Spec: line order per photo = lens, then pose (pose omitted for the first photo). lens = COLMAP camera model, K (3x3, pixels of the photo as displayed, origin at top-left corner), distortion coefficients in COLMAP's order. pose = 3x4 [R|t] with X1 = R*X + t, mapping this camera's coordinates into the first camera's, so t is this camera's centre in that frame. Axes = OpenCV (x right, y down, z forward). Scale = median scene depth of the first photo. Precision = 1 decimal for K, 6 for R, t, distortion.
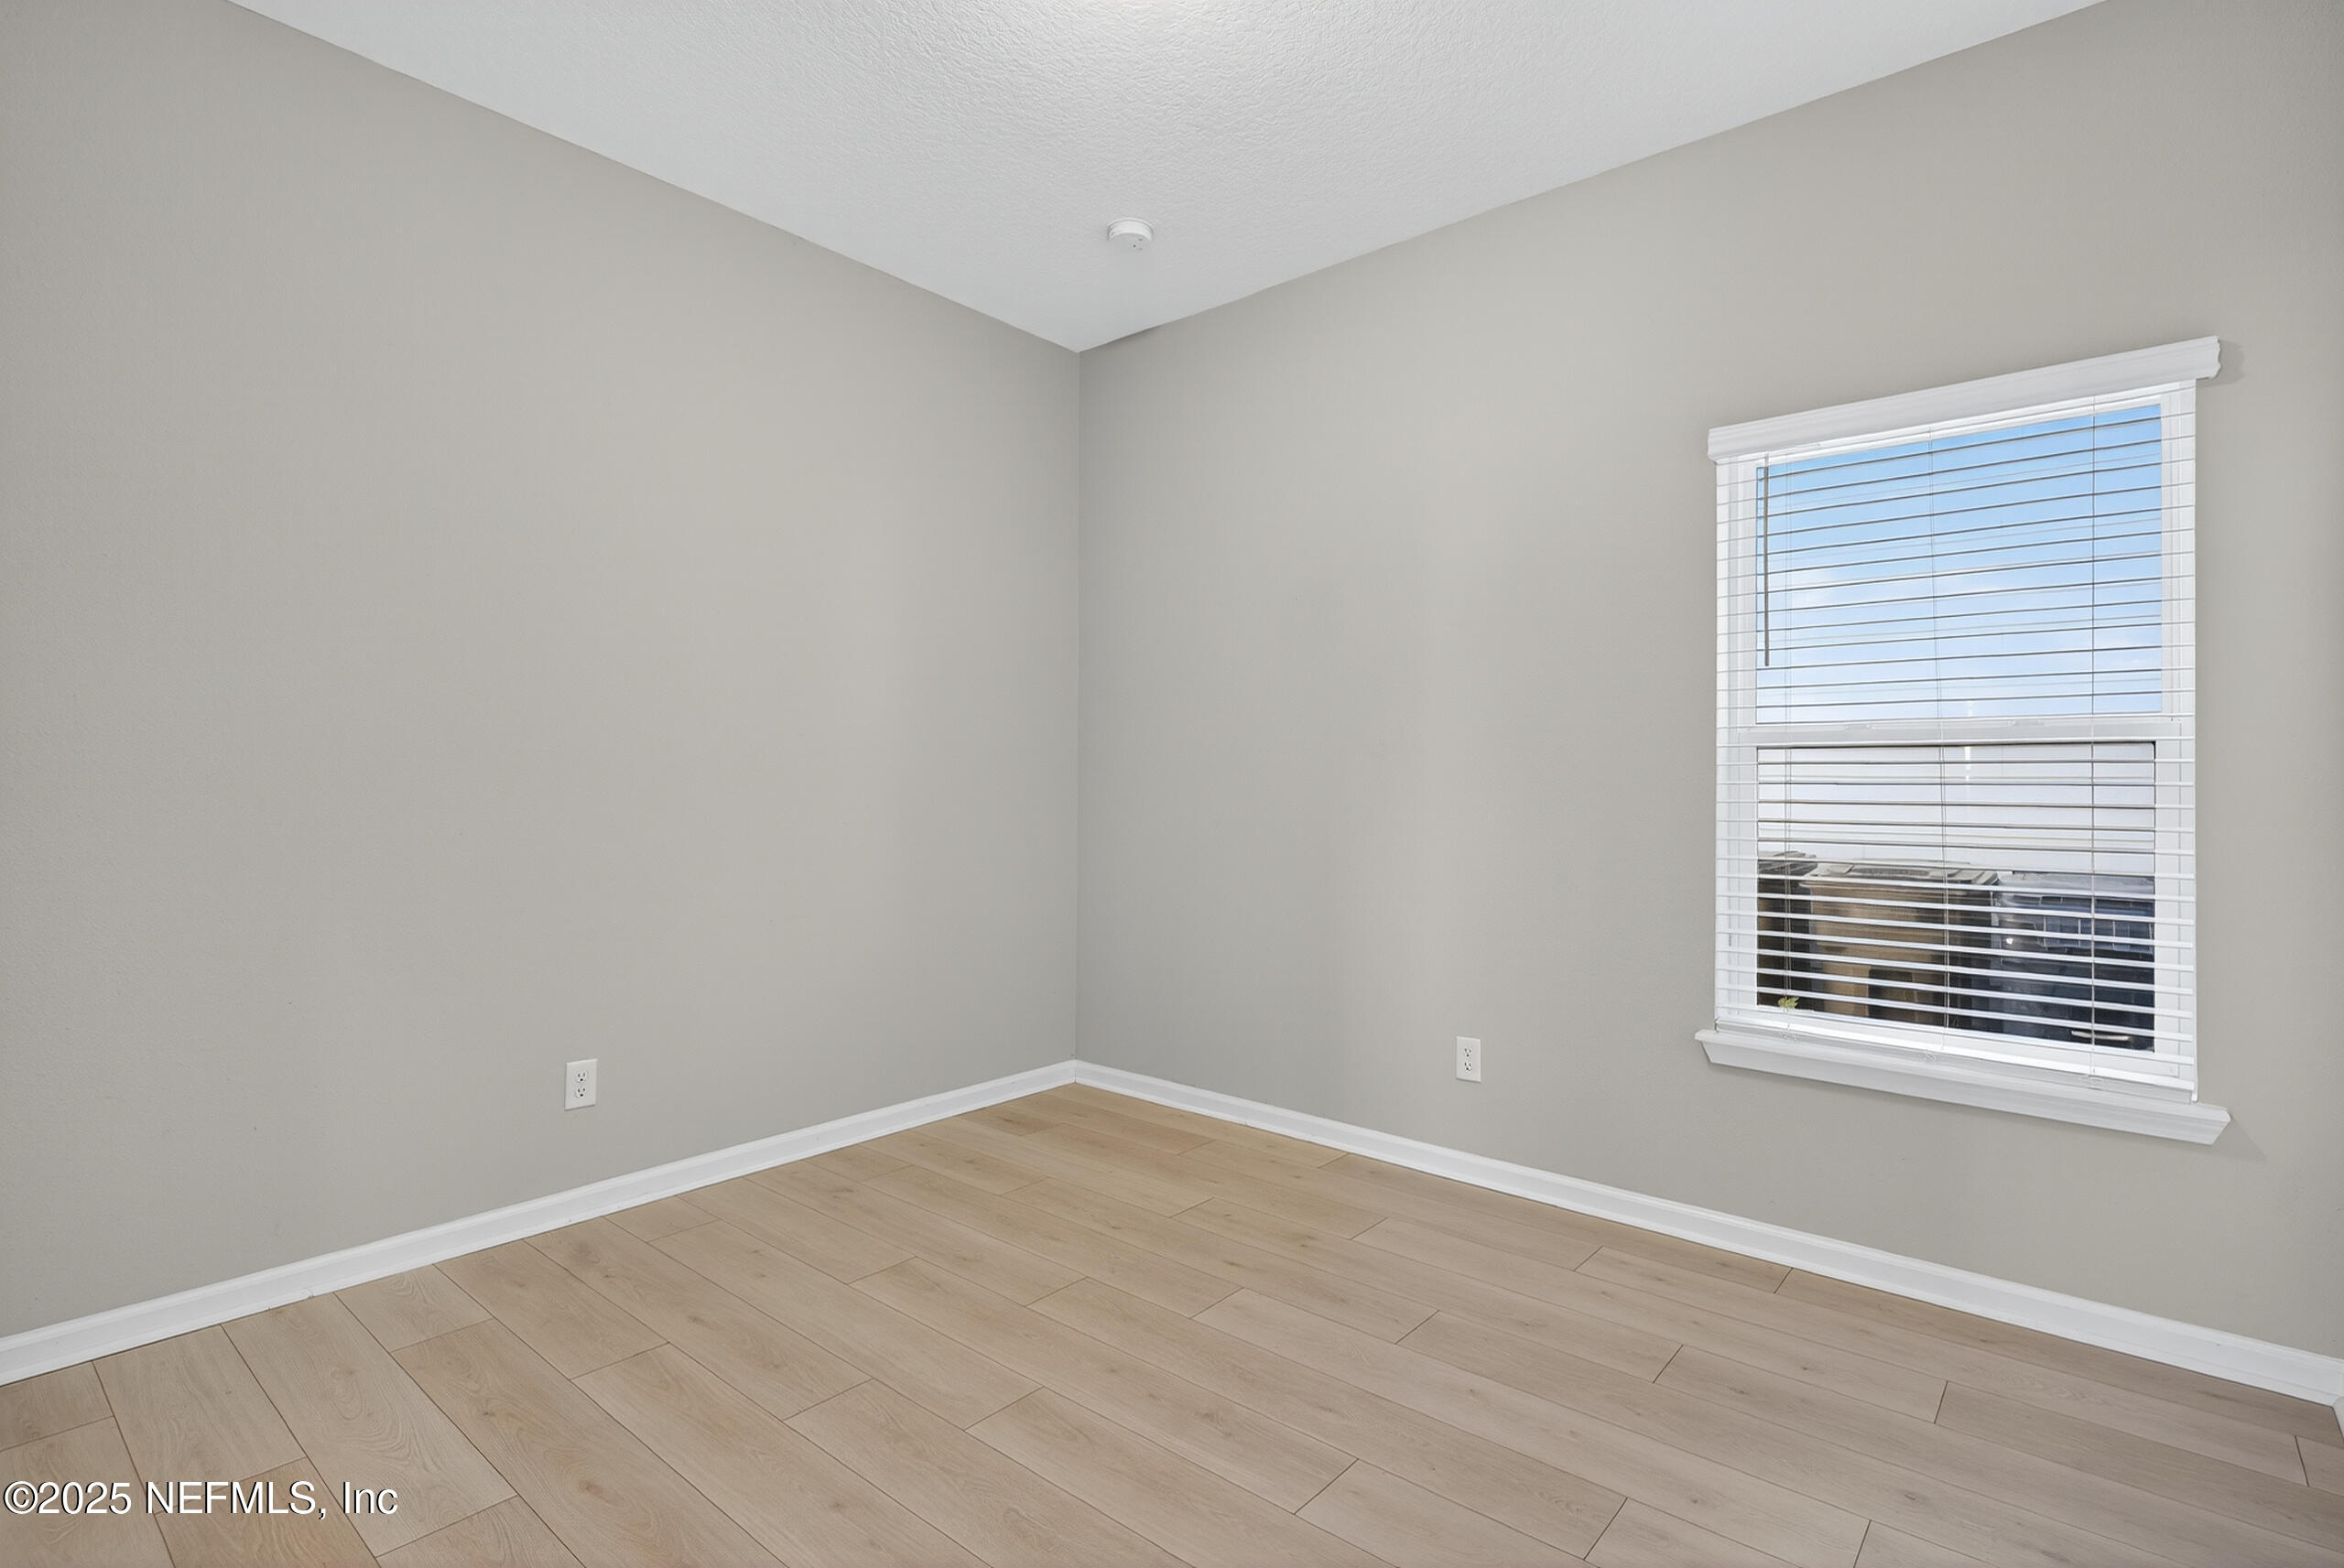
lens RADIAL K [[1118.5, 0, 1172.0], [0, 1118.5, 784.0], [0, 0, 1]] dist [0.028277, -0.000873]
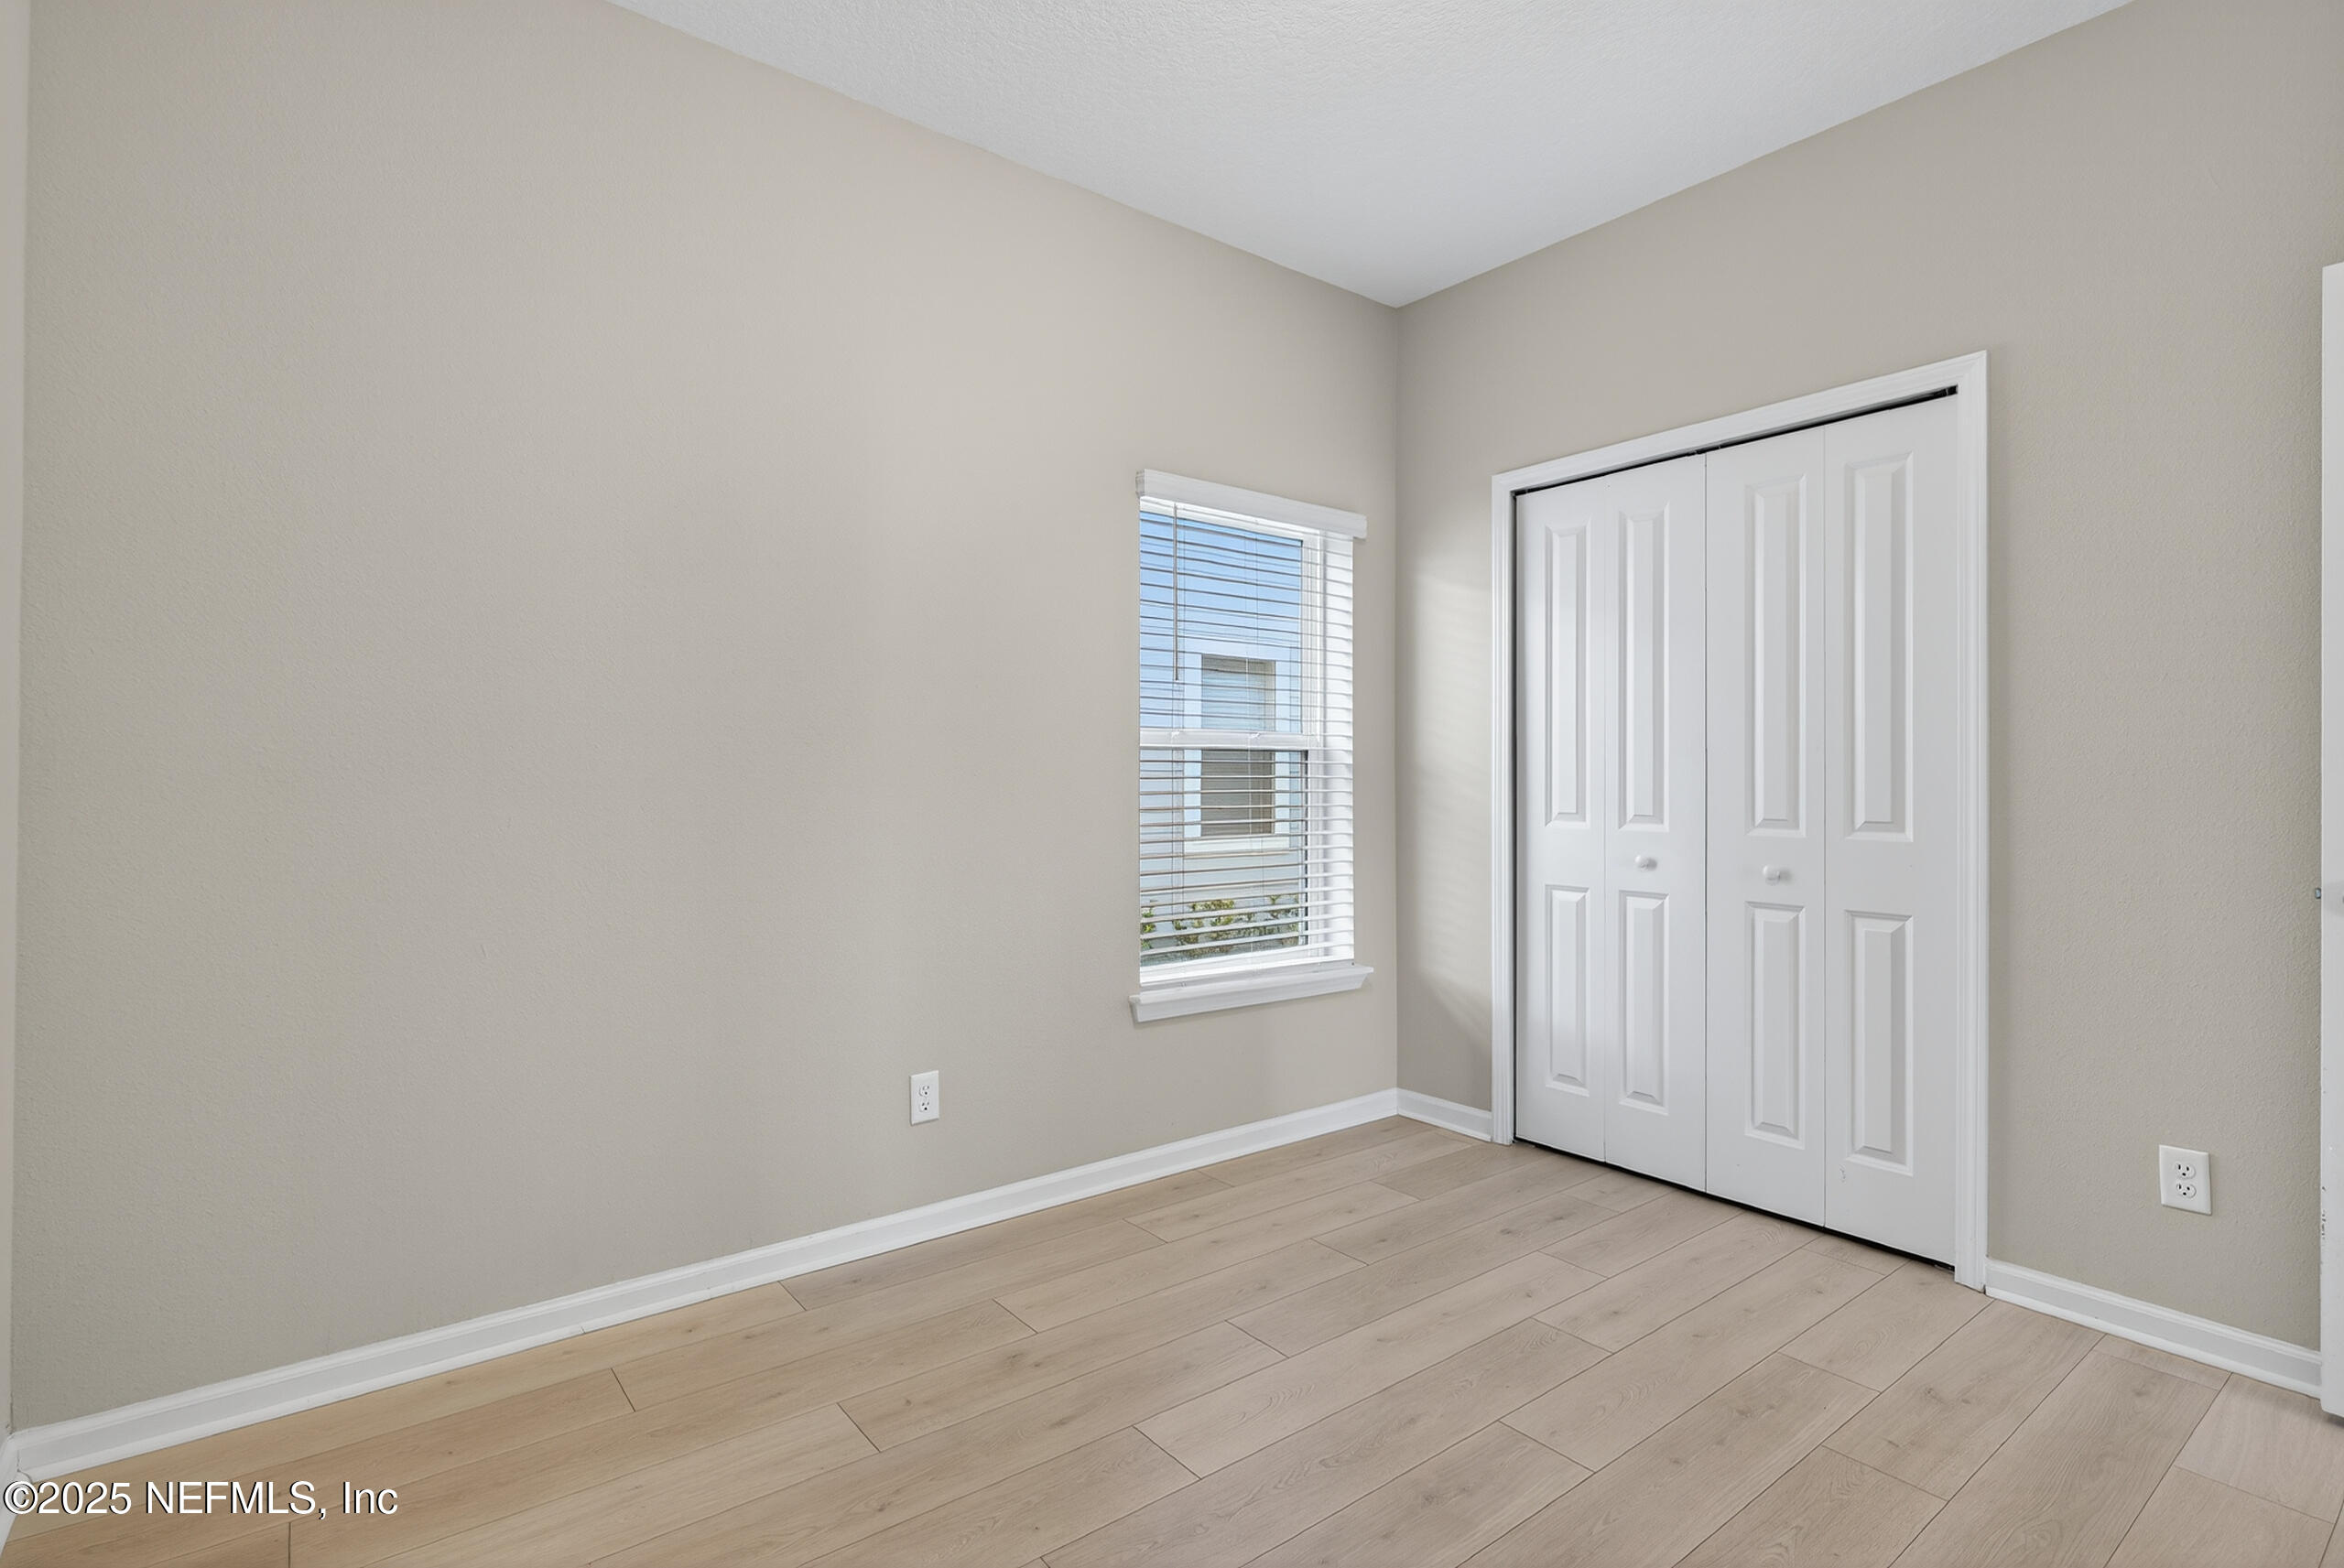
lens RADIAL K [[1118.5, 0, 1172.0], [0, 1118.5, 784.0], [0, 0, 1]] dist [0.028277, -0.000873]
pose [[0.217112, -0.001708, 0.976145, -0.661369], [0.007207, 0.999974, 0.000147, 0.007078], [-0.976120, 0.007003, 0.217119, 0.772156]]
